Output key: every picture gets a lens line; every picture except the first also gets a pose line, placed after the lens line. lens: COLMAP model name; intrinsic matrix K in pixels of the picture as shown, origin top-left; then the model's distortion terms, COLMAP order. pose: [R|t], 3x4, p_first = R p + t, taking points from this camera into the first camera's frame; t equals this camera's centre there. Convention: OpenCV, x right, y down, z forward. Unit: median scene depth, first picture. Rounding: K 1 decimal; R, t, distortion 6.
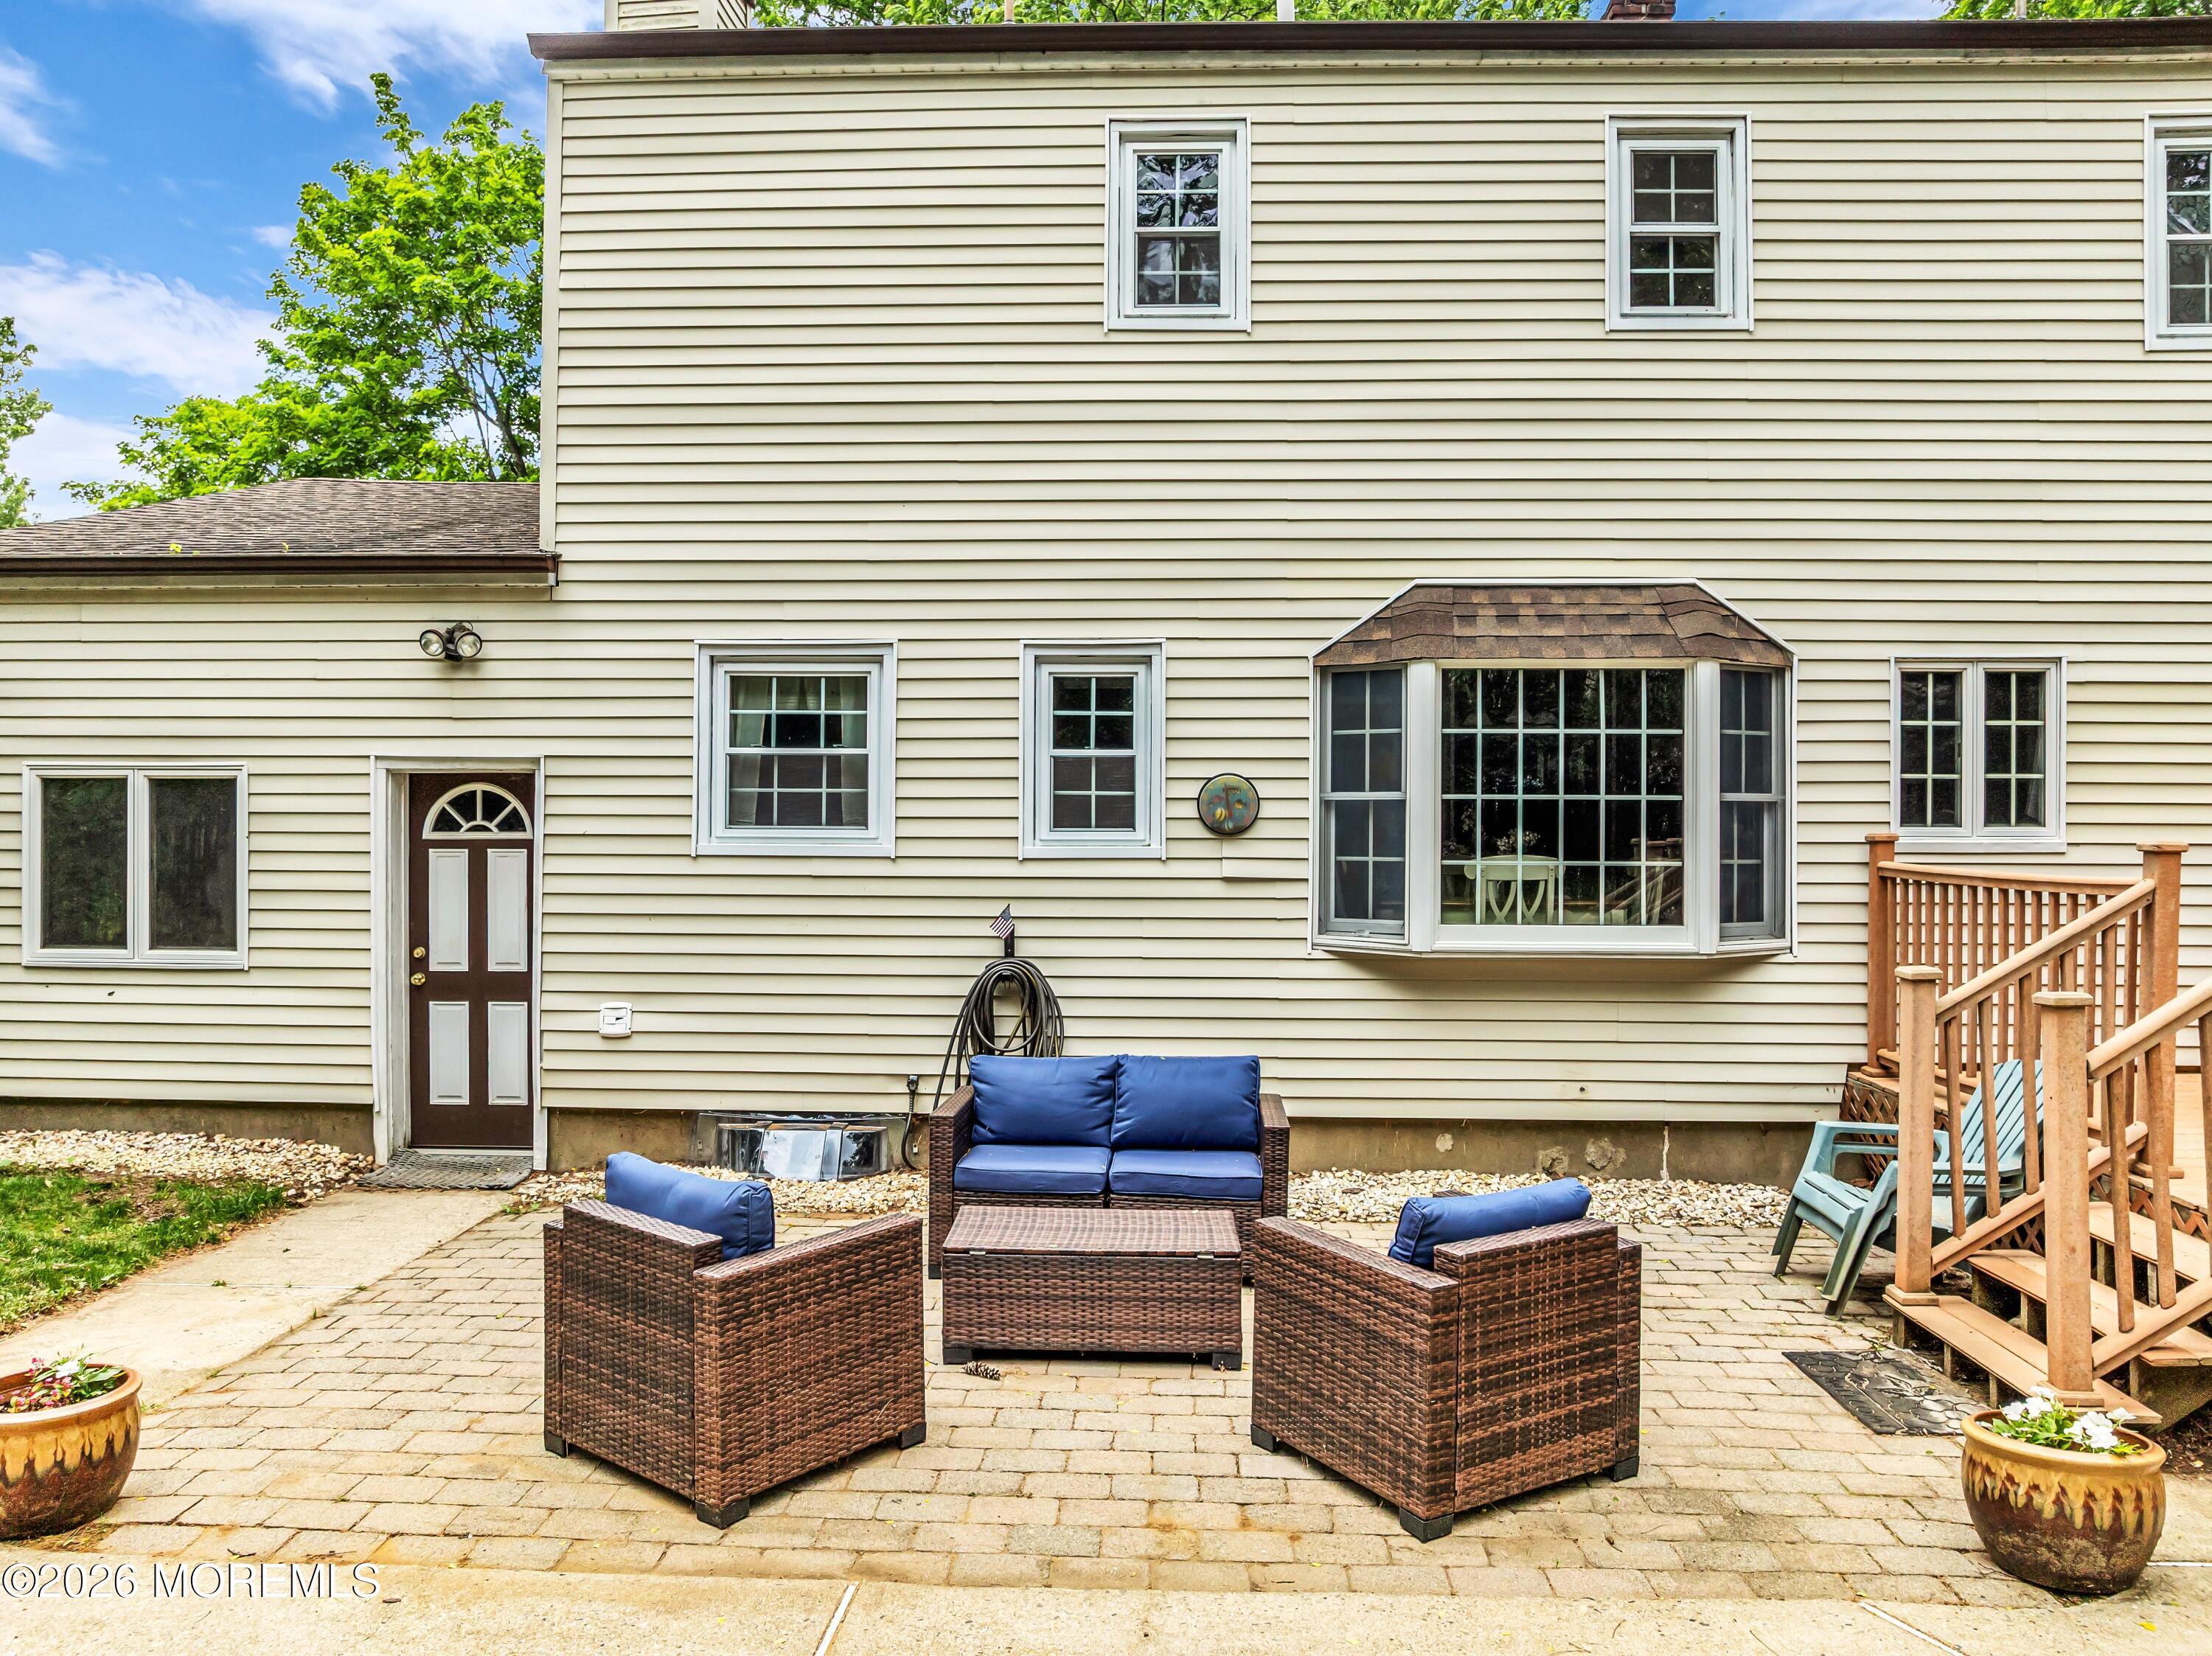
lens RADIAL K [[1589.3, 0, 1106.8], [0, 1589.3, 814.4], [0, 0, 1]] dist [-0.039395, 0.004140]
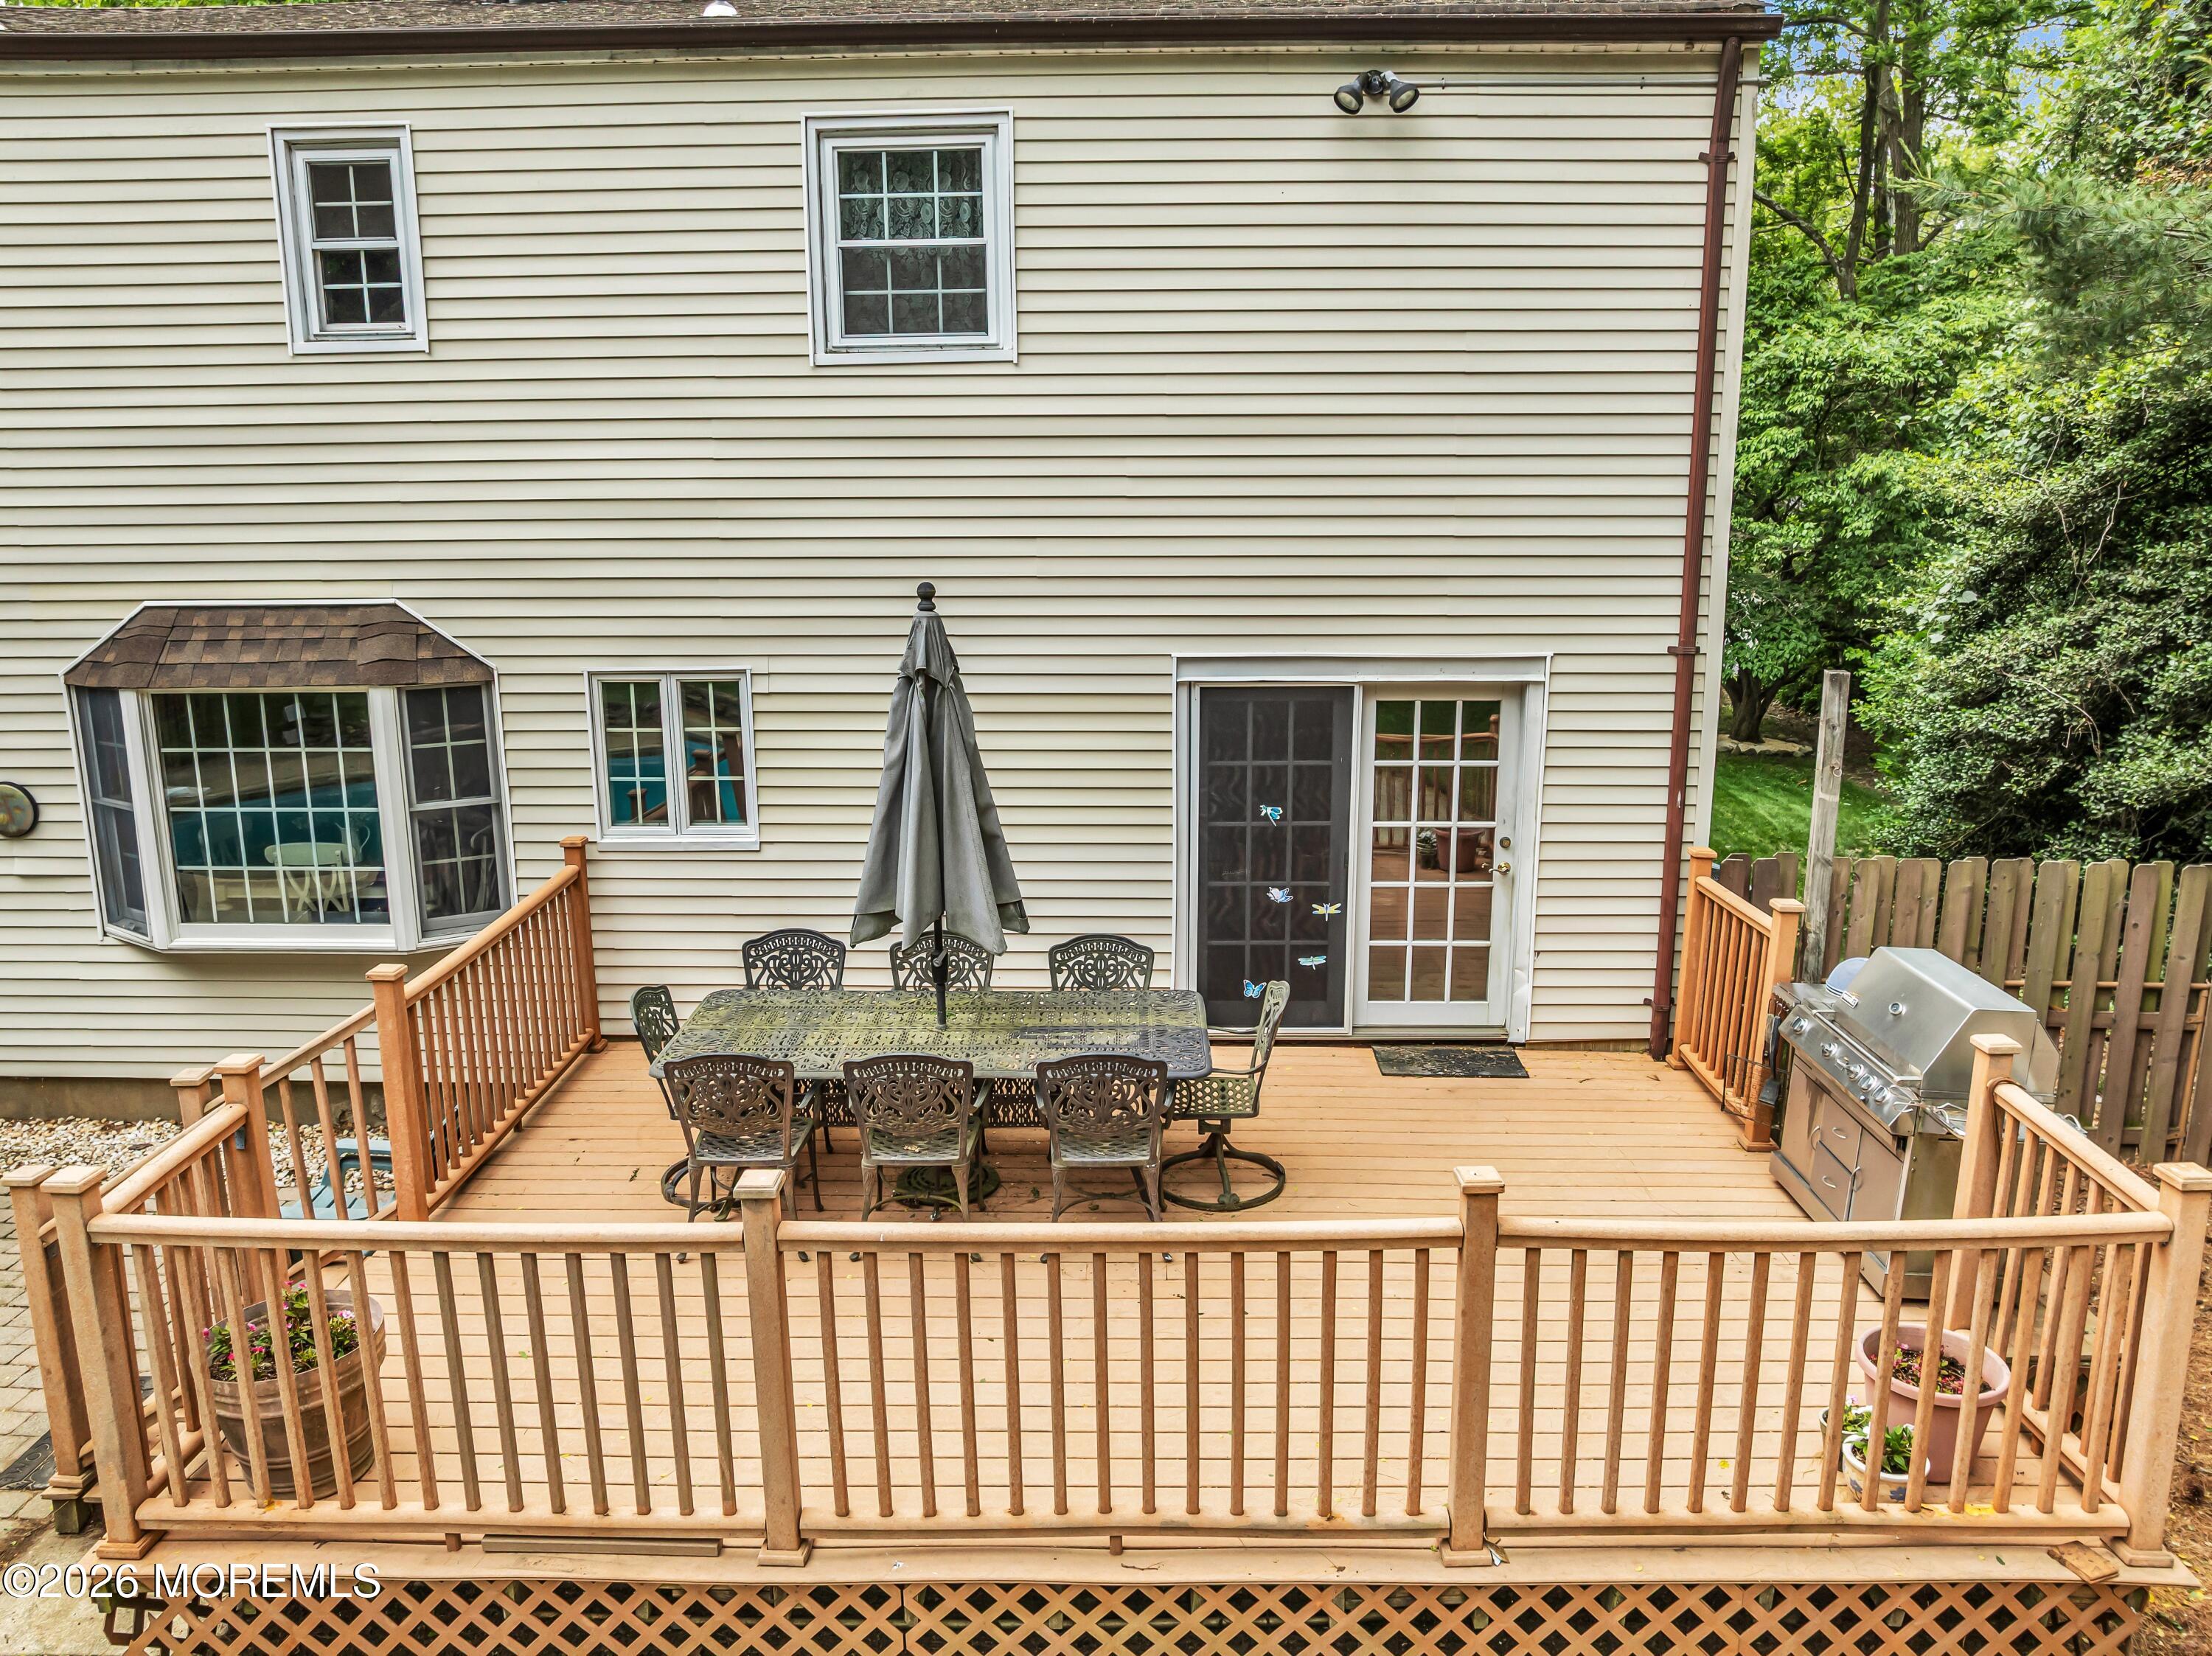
lens RADIAL K [[1589.3, 0, 1112.2], [0, 1589.3, 820.1], [0, 0, 1]] dist [-0.039395, 0.004140]
pose [[0.999792, -0.013700, 0.015132, 0.823443], [0.010001, 0.974996, 0.221995, -0.231399], [-0.017795, -0.221798, 0.974930, -0.064919]]
